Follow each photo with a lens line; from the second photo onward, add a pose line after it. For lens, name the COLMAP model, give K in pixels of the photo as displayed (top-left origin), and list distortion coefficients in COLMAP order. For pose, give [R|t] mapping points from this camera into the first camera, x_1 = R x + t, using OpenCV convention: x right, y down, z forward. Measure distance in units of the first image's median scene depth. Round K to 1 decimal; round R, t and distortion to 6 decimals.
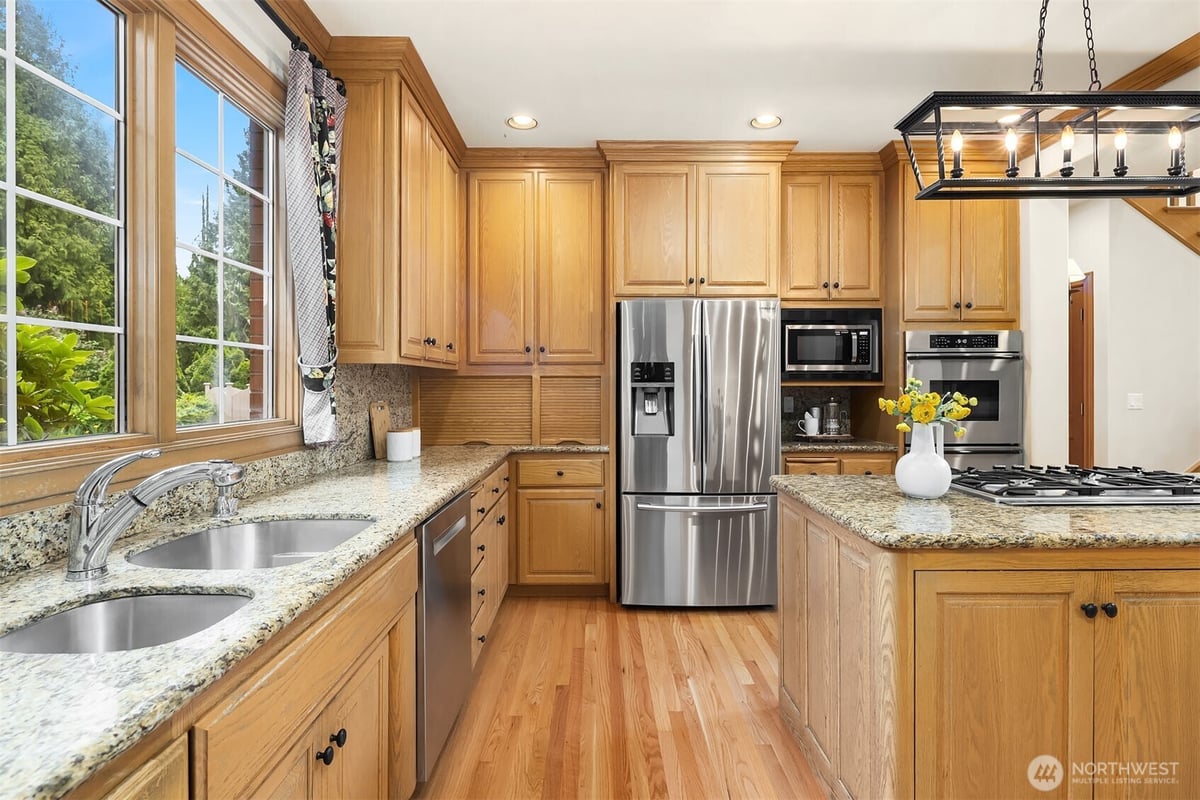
lens RADIAL K [[584.8, 0, 591.5], [0, 584.8, 382.8], [0, 0, 1]] dist [-0.000985, -0.001086]
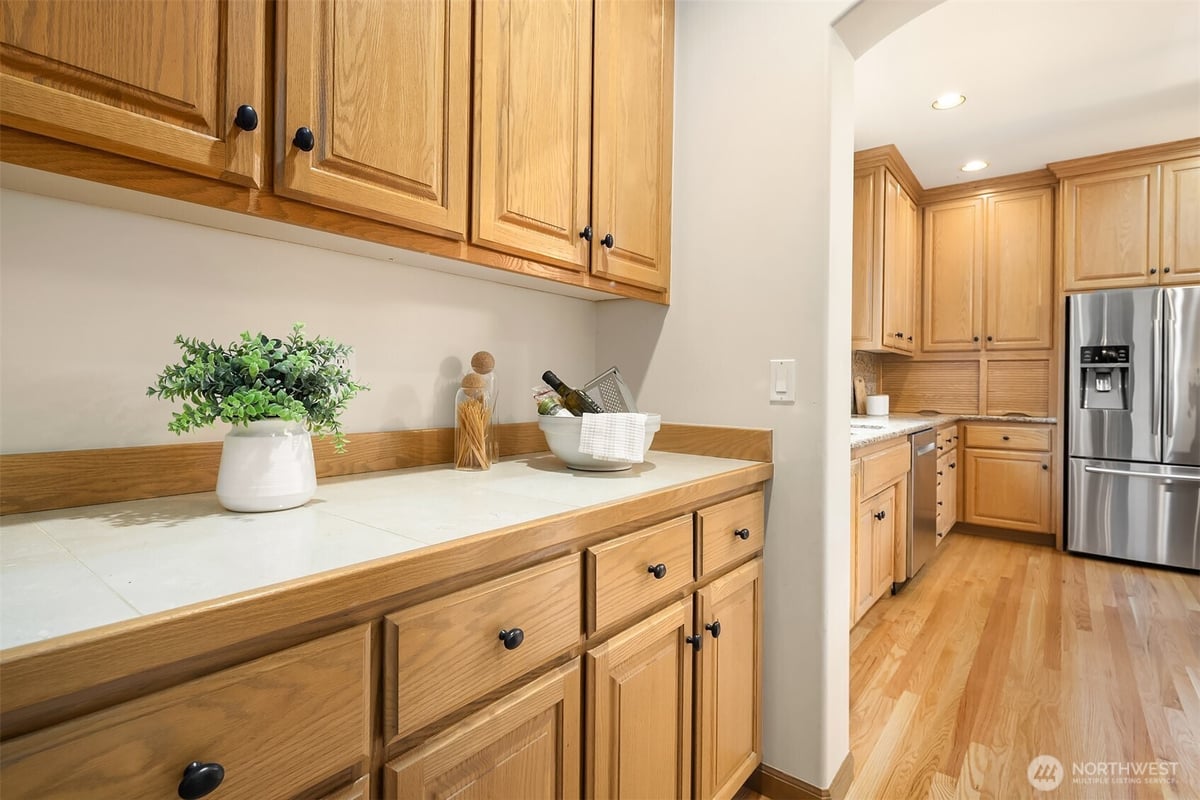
lens RADIAL K [[584.8, 0, 591.5], [0, 584.8, 382.8], [0, 0, 1]] dist [-0.000985, -0.001086]
pose [[0.783401, 0.009562, -0.621443, 0.026628], [-0.009235, 0.999950, 0.003744, 0.041171], [0.621448, 0.002806, 0.783450, -0.514276]]
